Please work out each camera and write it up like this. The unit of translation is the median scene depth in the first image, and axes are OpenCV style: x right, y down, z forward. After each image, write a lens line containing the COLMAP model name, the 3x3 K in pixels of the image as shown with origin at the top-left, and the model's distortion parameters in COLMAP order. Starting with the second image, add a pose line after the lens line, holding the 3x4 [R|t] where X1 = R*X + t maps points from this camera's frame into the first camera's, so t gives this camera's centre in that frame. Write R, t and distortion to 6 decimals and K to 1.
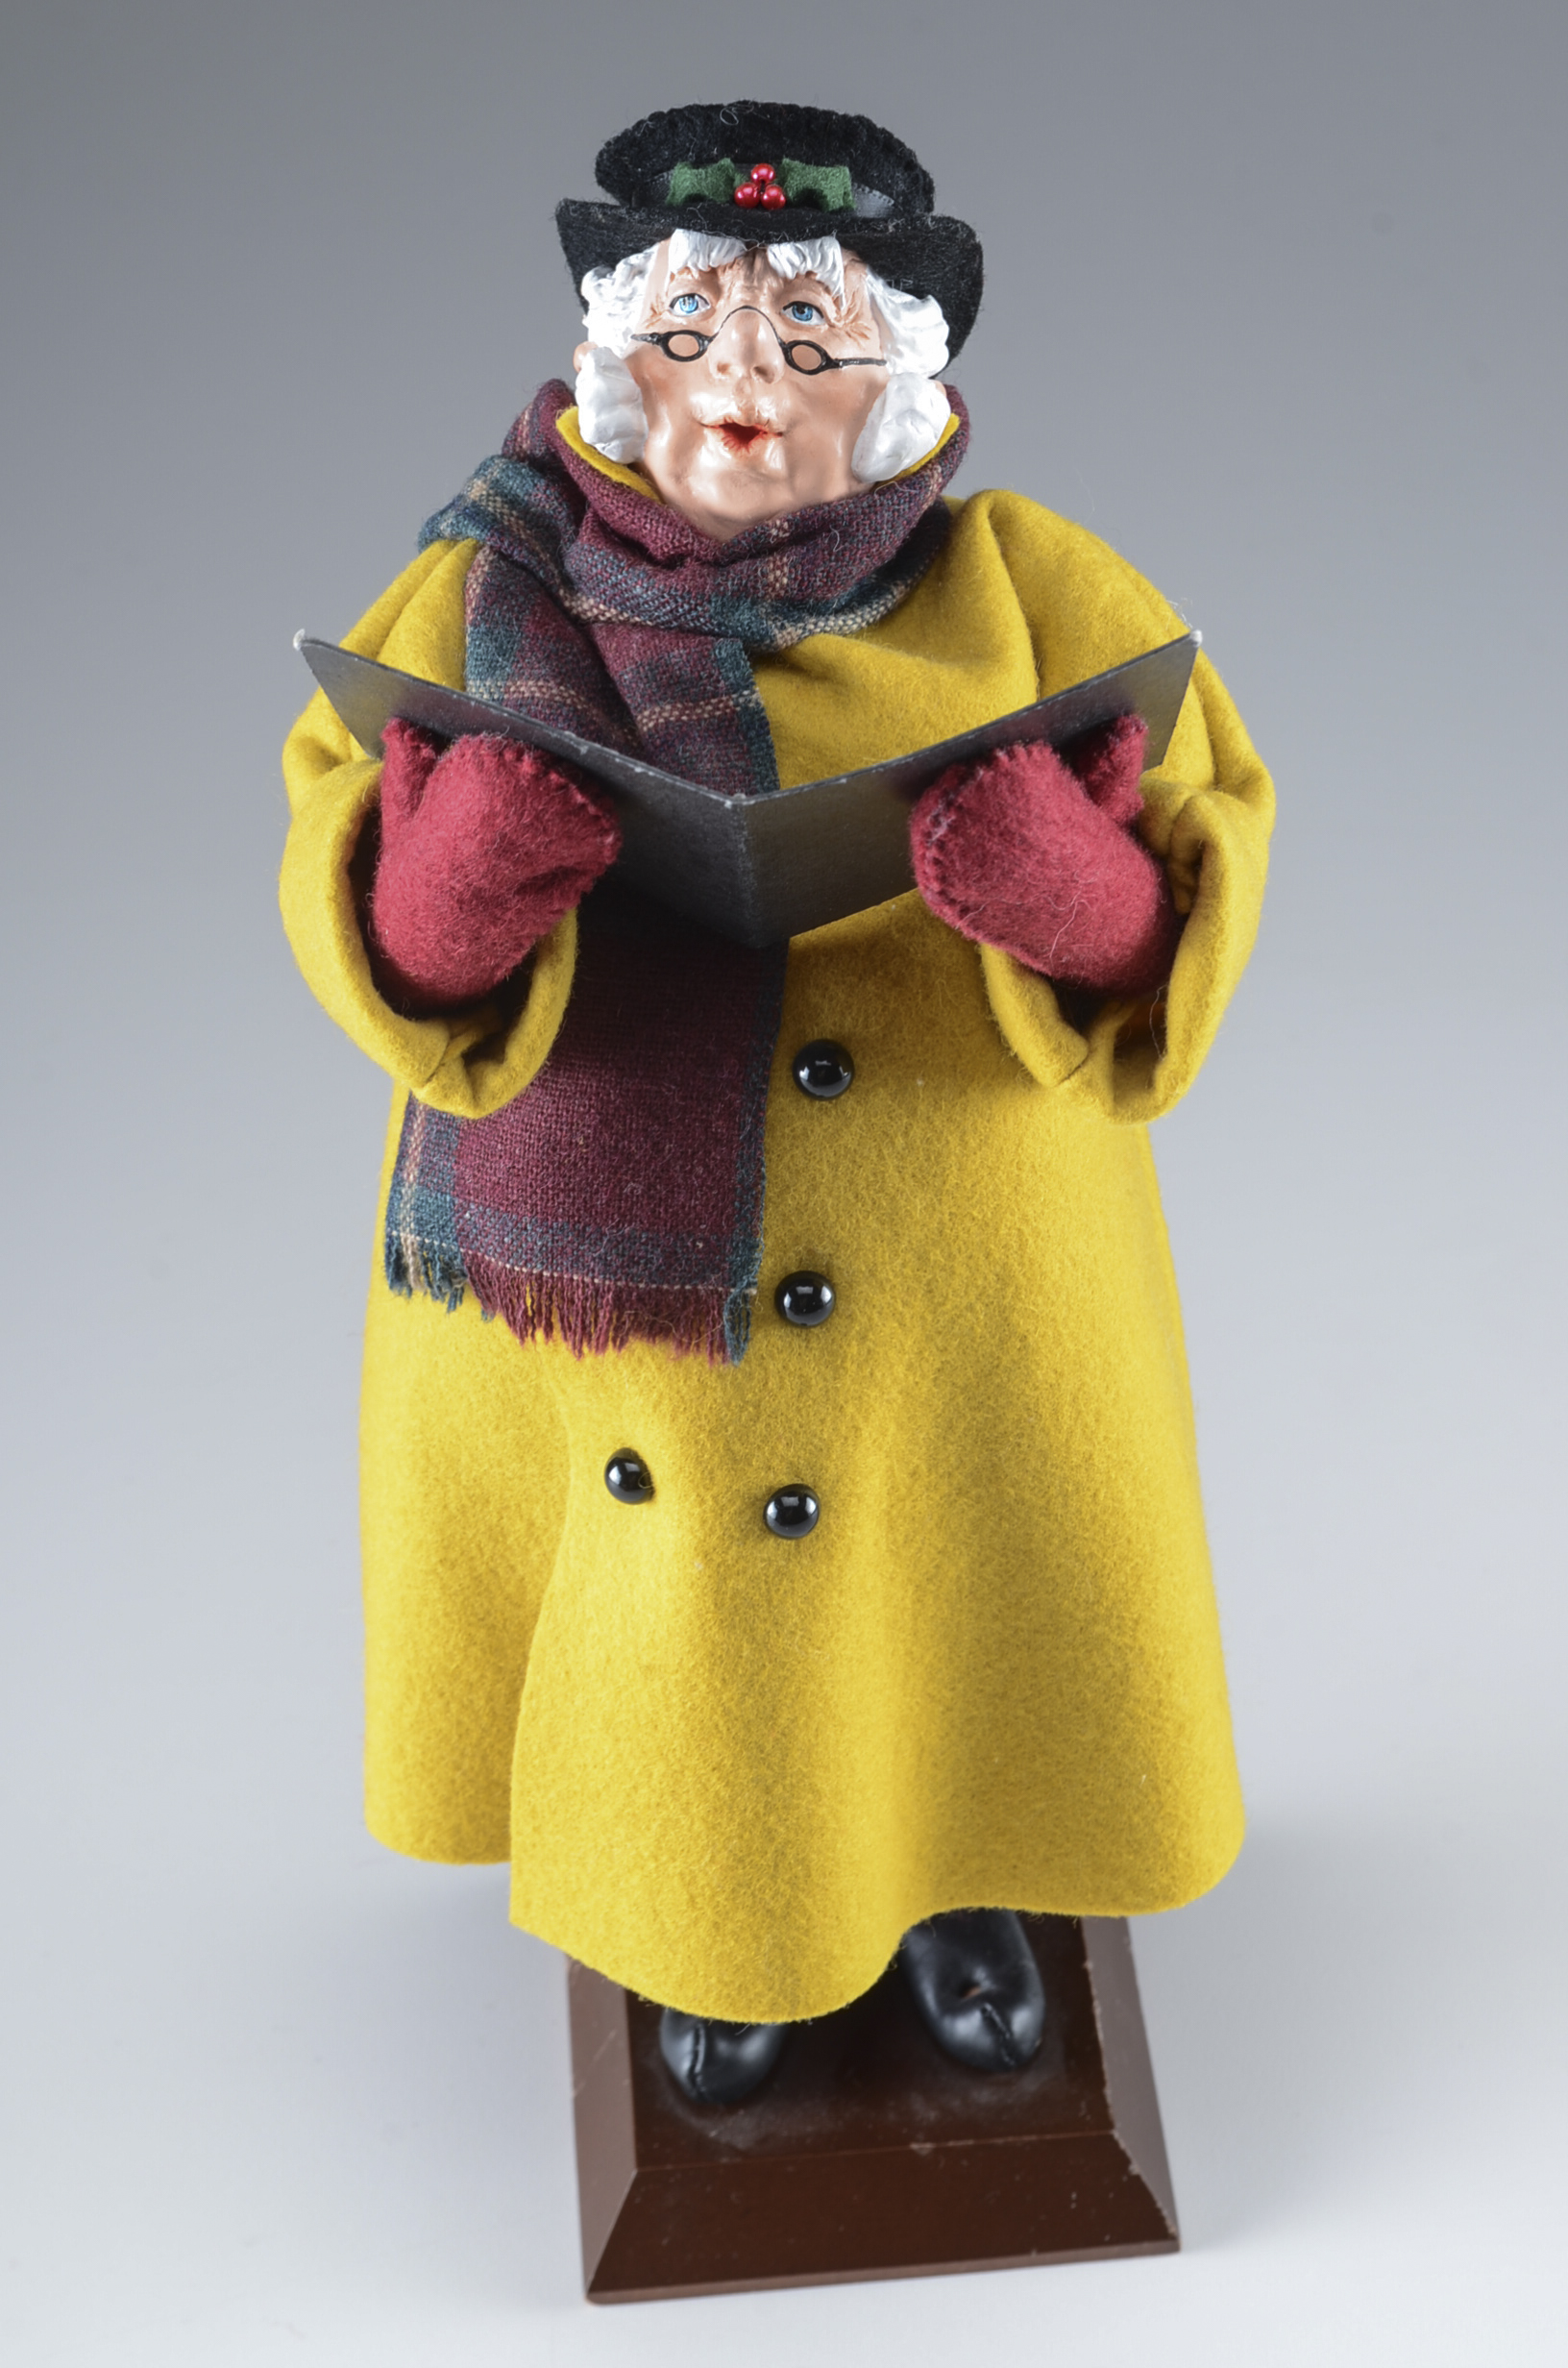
lens RADIAL K [[4752.2, 0, 784.0], [0, 4752.2, 1184.0], [0, 0, 1]] dist [-0.034760, -0.002727]
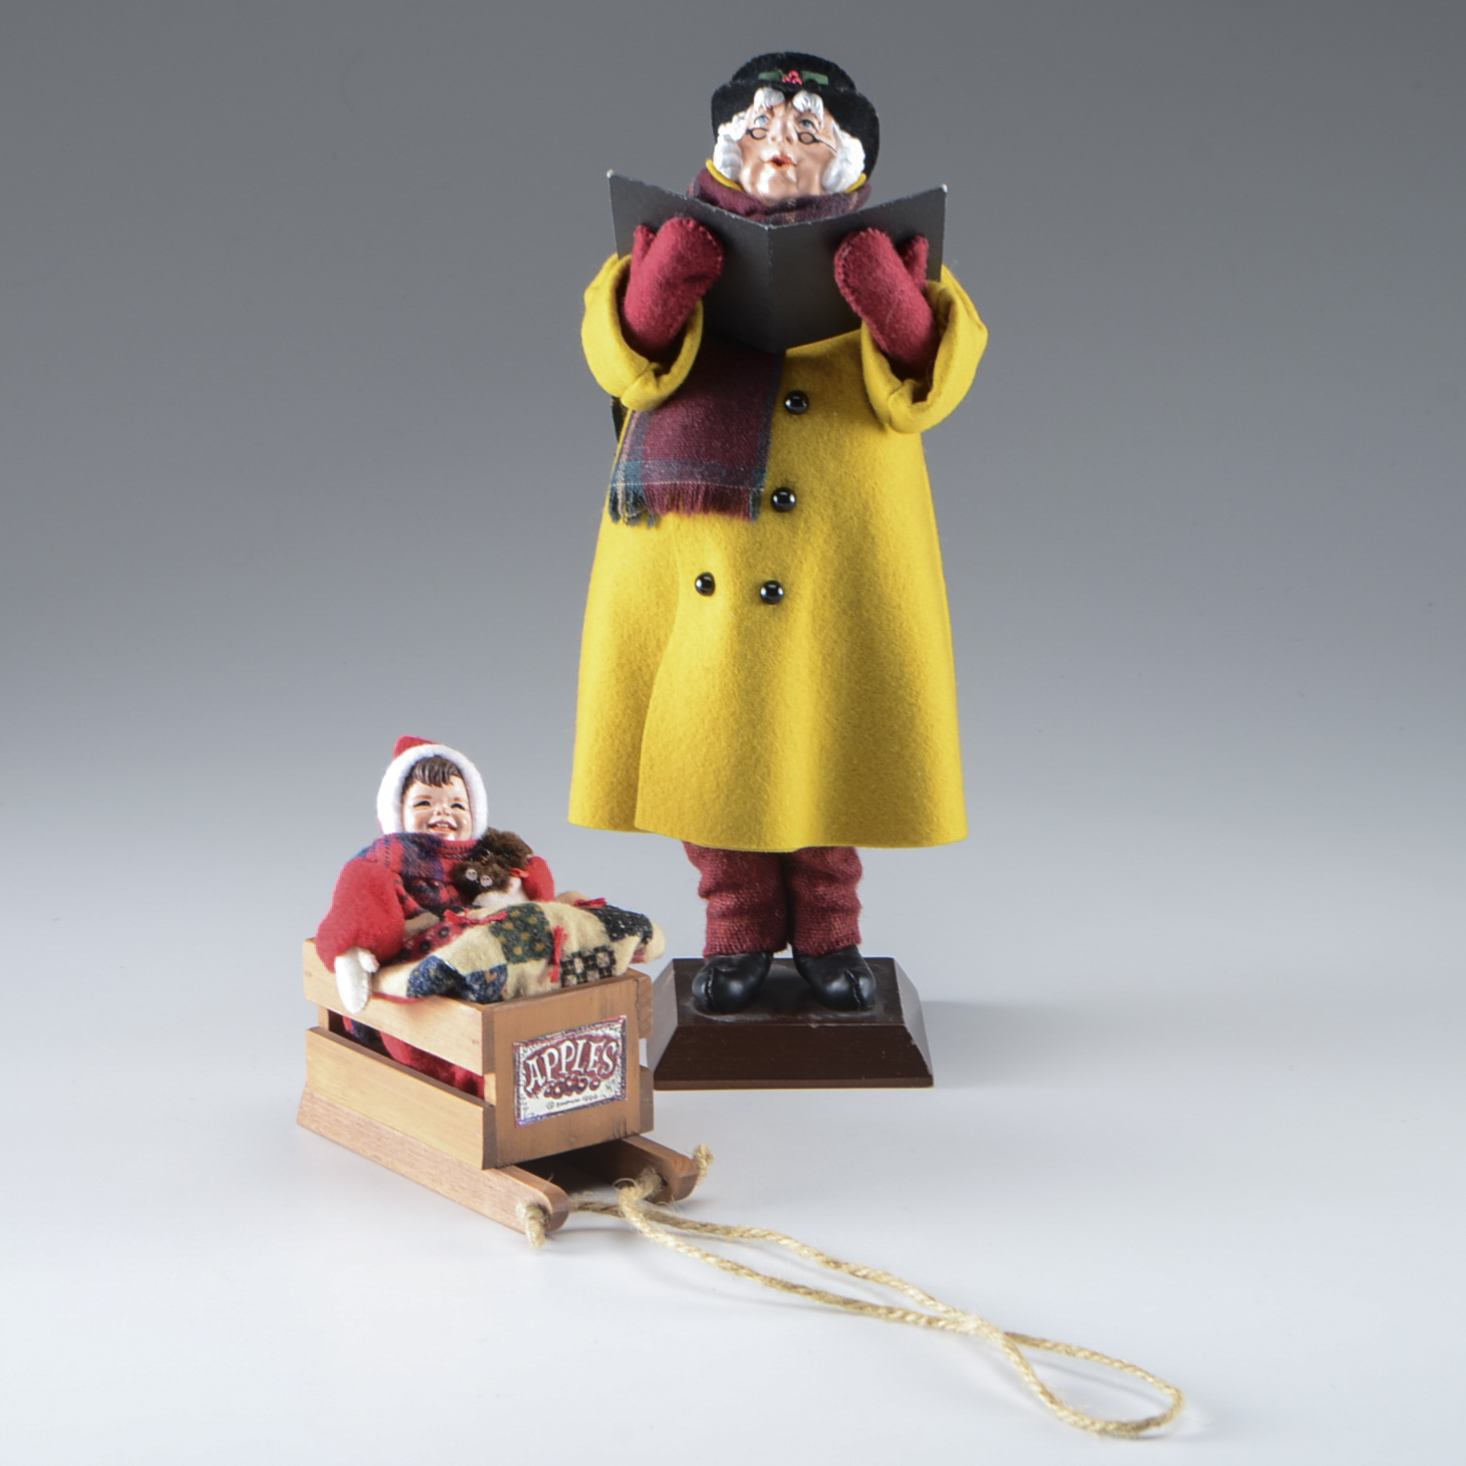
lens RADIAL K [[5446.8, 0, 733.0], [0, 5446.8, 733.0], [0, 0, 1]] dist [0.073772, -7.691126]
pose [[0.997911, 0.058144, -0.028147, 0.064650], [-0.064471, 0.923806, -0.377393, 1.196606], [0.004059, 0.378420, 0.925625, -1.547512]]
